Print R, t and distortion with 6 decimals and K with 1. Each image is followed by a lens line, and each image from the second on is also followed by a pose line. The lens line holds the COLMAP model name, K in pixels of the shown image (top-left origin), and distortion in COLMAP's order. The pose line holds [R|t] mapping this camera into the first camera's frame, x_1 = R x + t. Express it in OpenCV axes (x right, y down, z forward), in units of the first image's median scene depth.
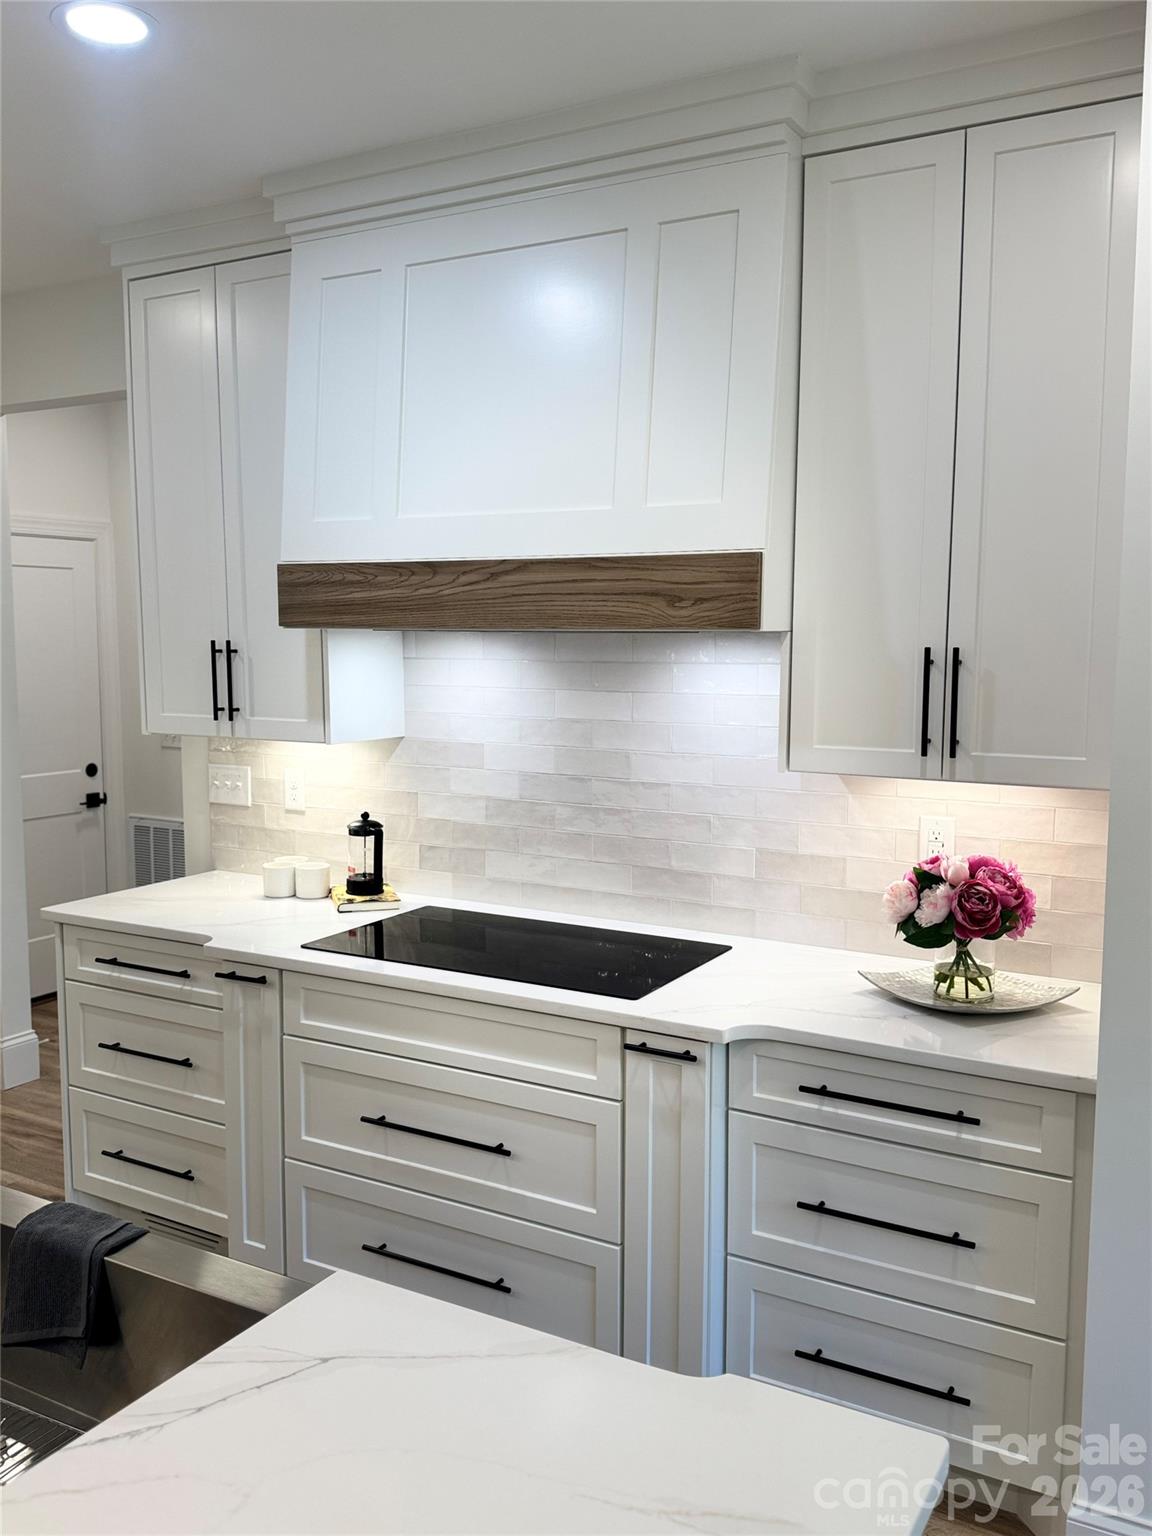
lens RADIAL K [[1282.9, 0, 580.3], [0, 1282.9, 766.7], [0, 0, 1]] dist [0.170060, -0.346457]
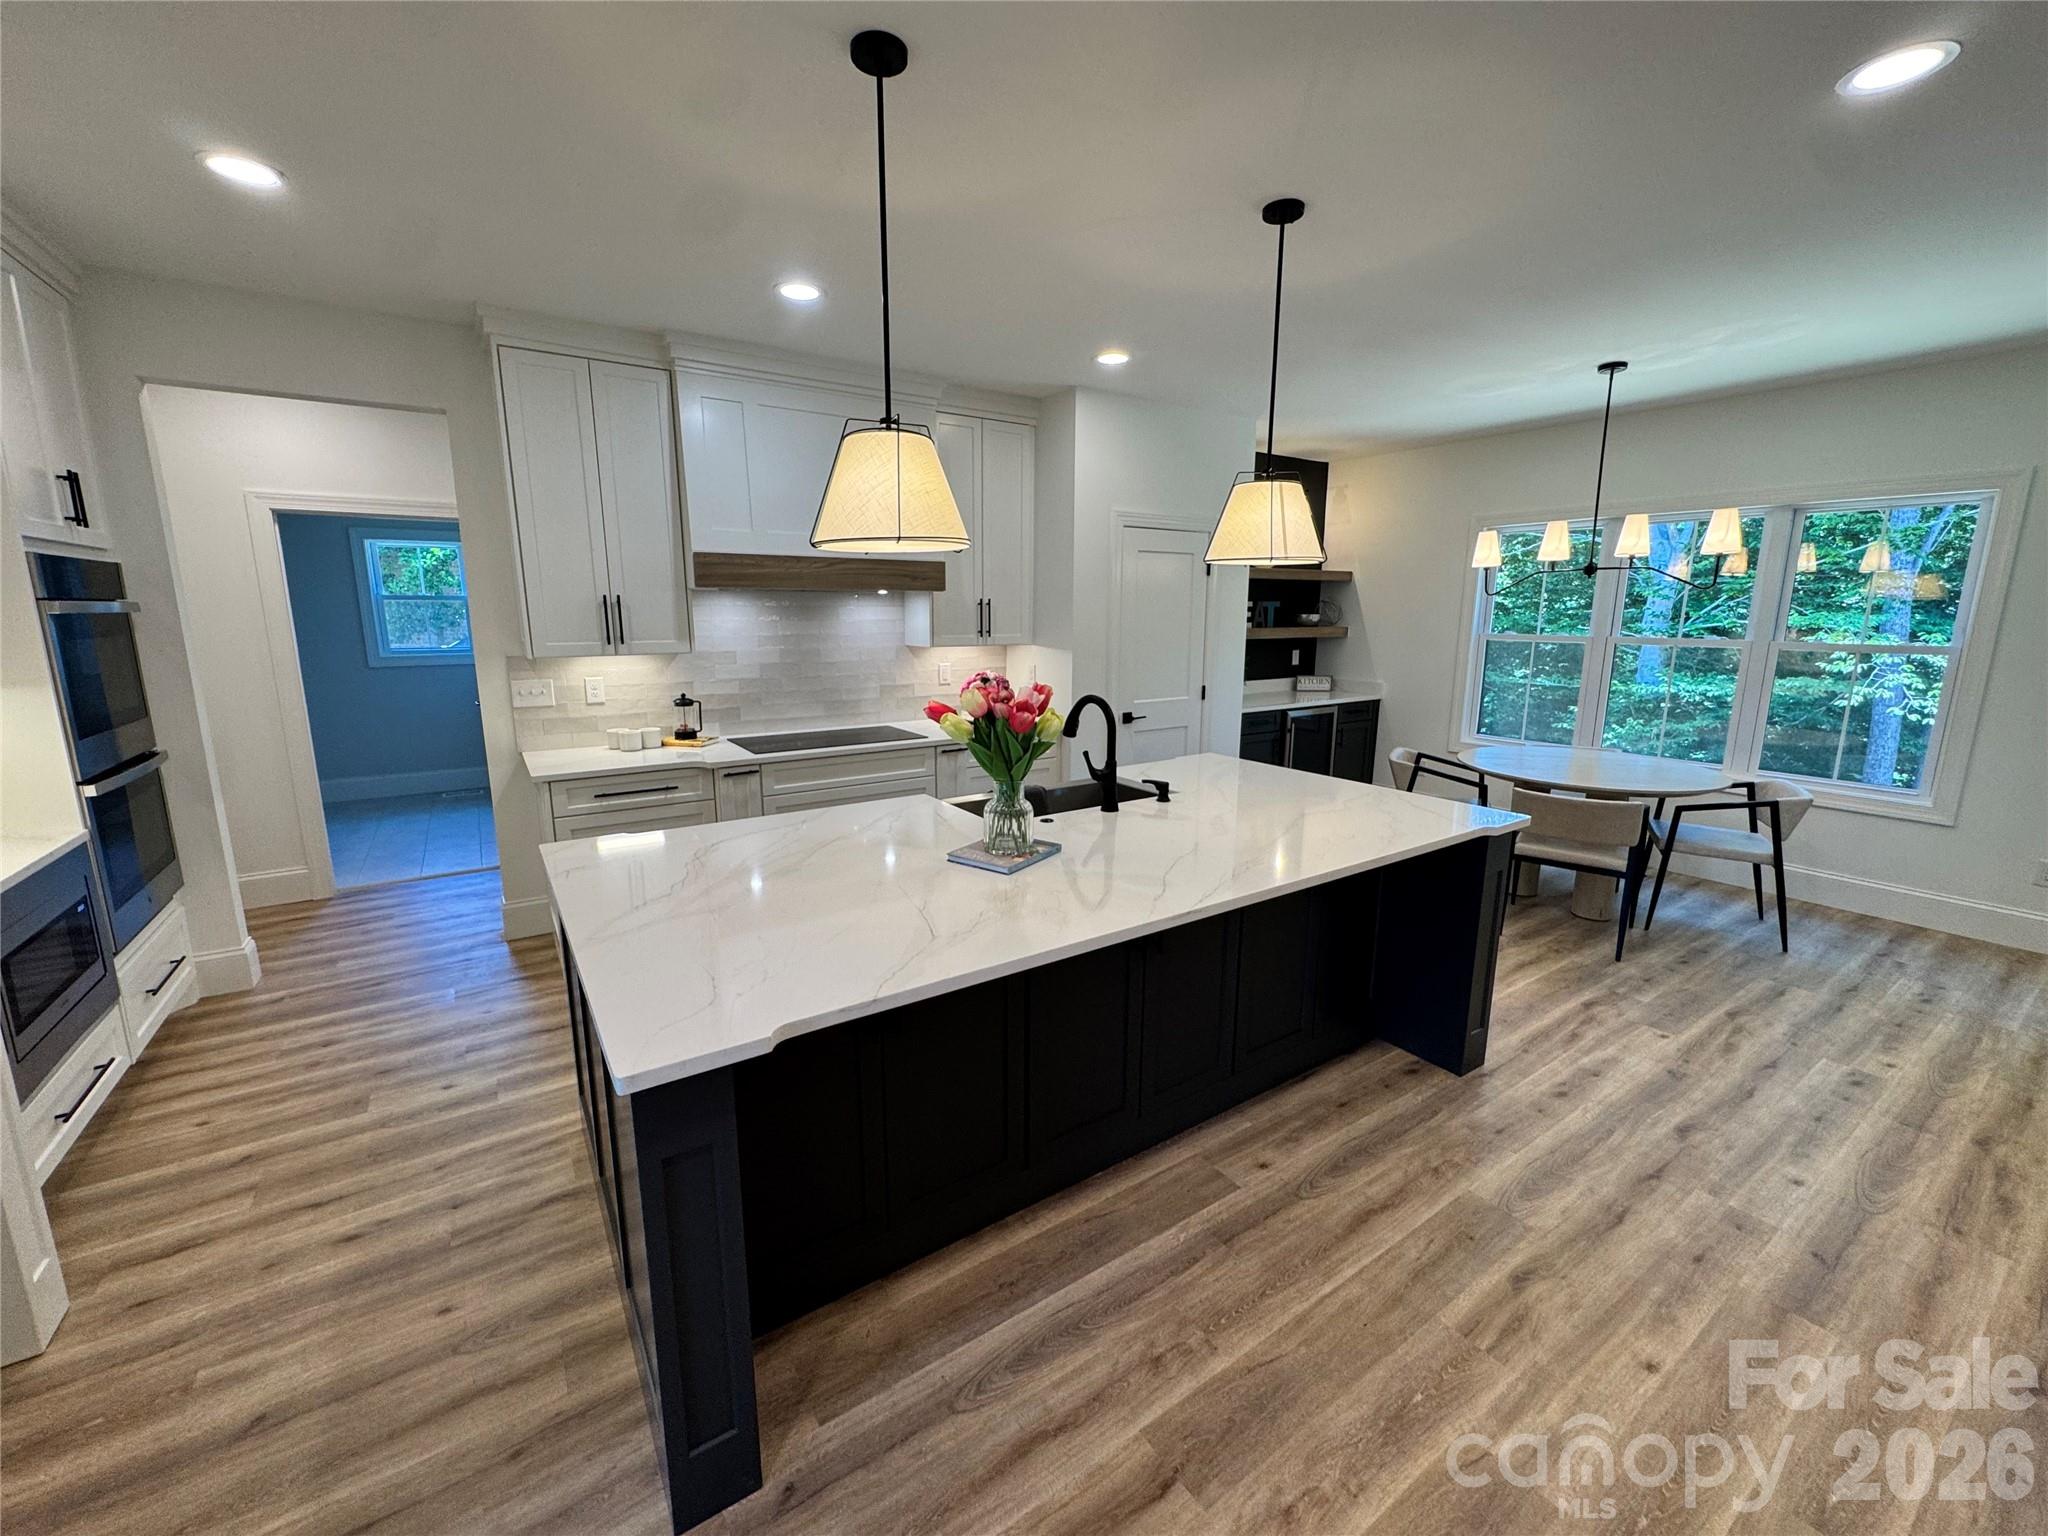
lens RADIAL K [[817.6, 0, 1022.1], [0, 817.6, 763.5], [0, 0, 1]] dist [-0.001967, -0.000341]
pose [[0.442669, -0.169469, 0.880525, -1.065765], [0.092778, 0.985364, 0.143004, 0.013756], [-0.891872, 0.018390, 0.451913, 0.083277]]
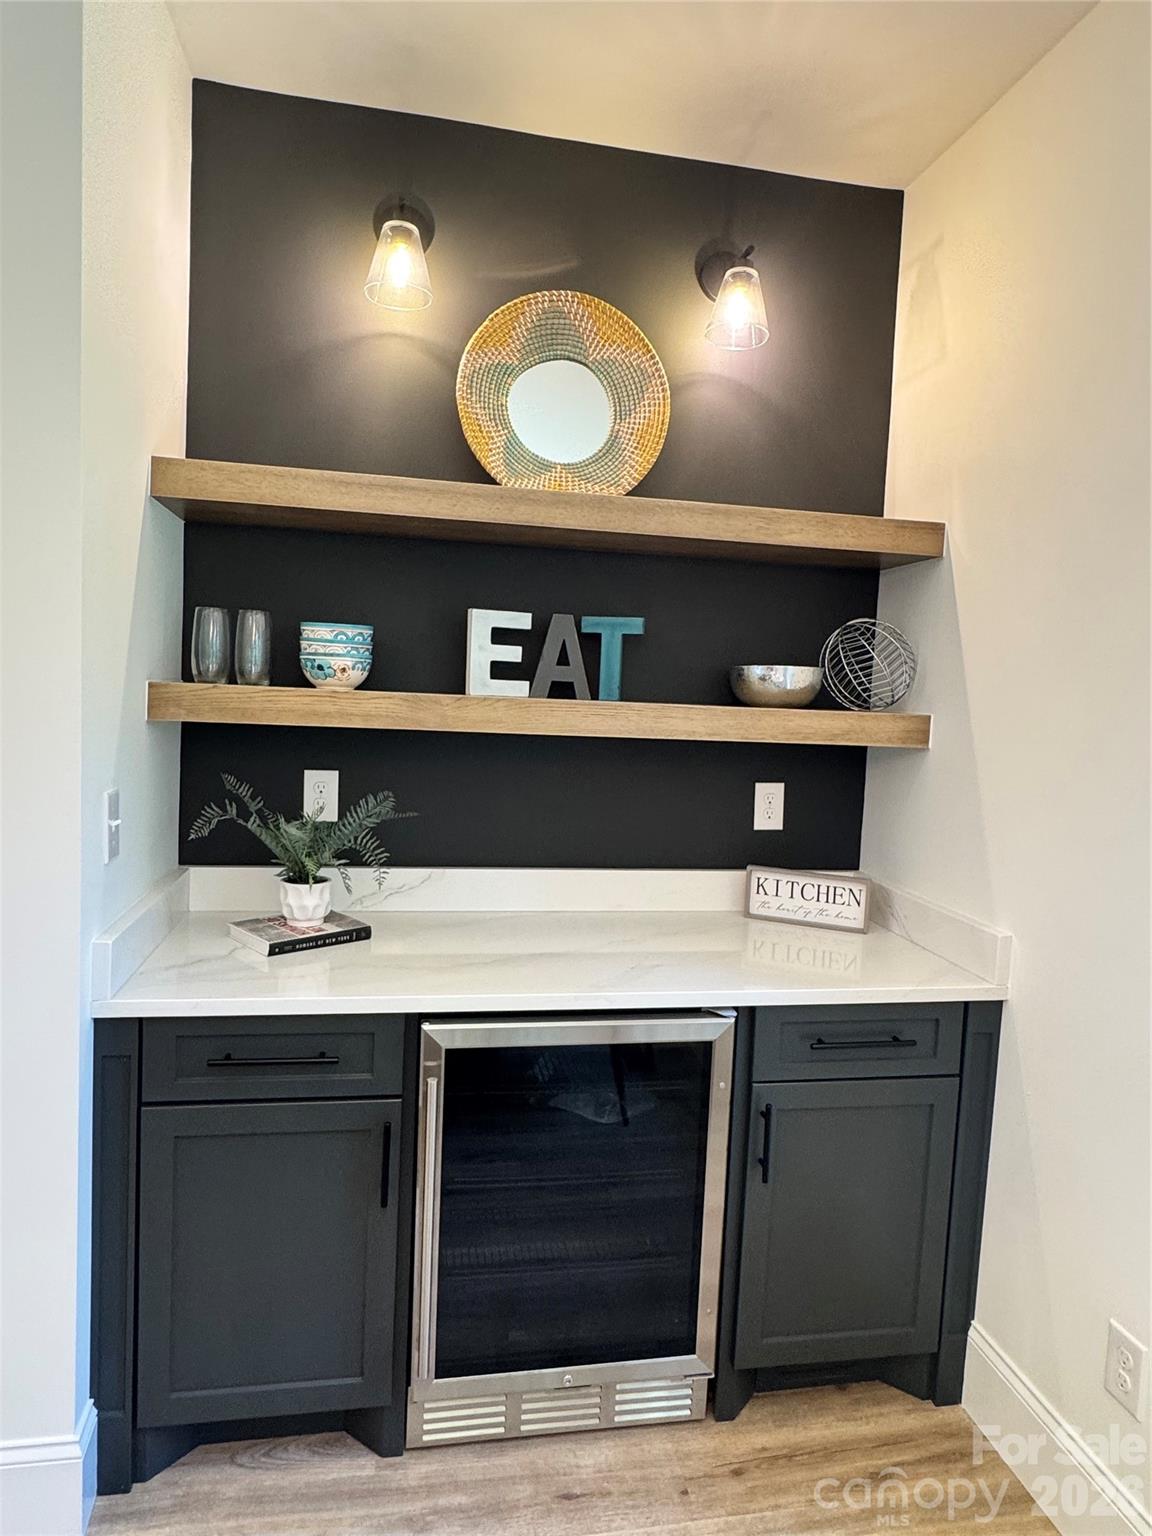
lens RADIAL K [[938.3, 0, 576.0], [0, 938.3, 768.0], [0, 0, 1]] dist [-0.009381, -0.001083]
pose [[0.763059, -0.021021, 0.645986, 0.530356], [0.025374, 0.999675, 0.002558, 0.074131], [-0.645830, 0.014439, 0.763345, -0.070815]]
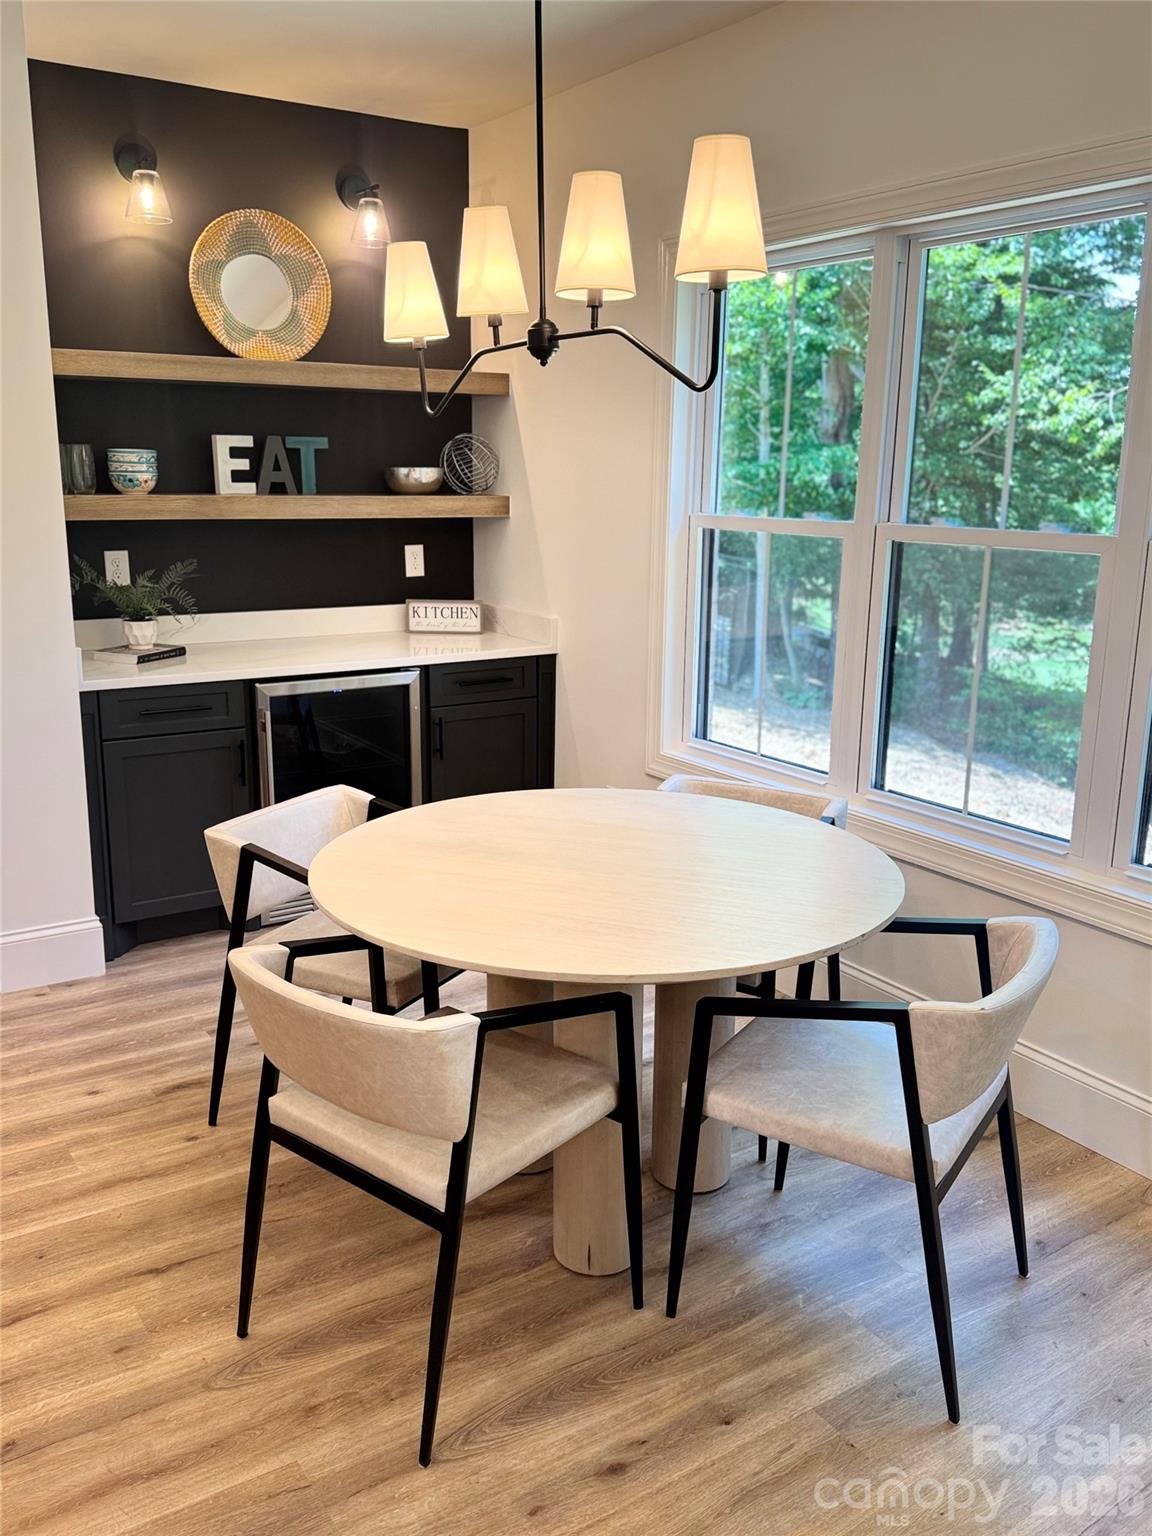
lens RADIAL K [[1282.9, 0, 580.3], [0, 1282.9, 766.7], [0, 0, 1]] dist [0.170060, -0.346457]
pose [[0.452457, -0.203938, 0.868154, -0.186901], [0.082639, 0.978900, 0.186884, 0.079091], [-0.887949, -0.012813, 0.459763, -0.499244]]
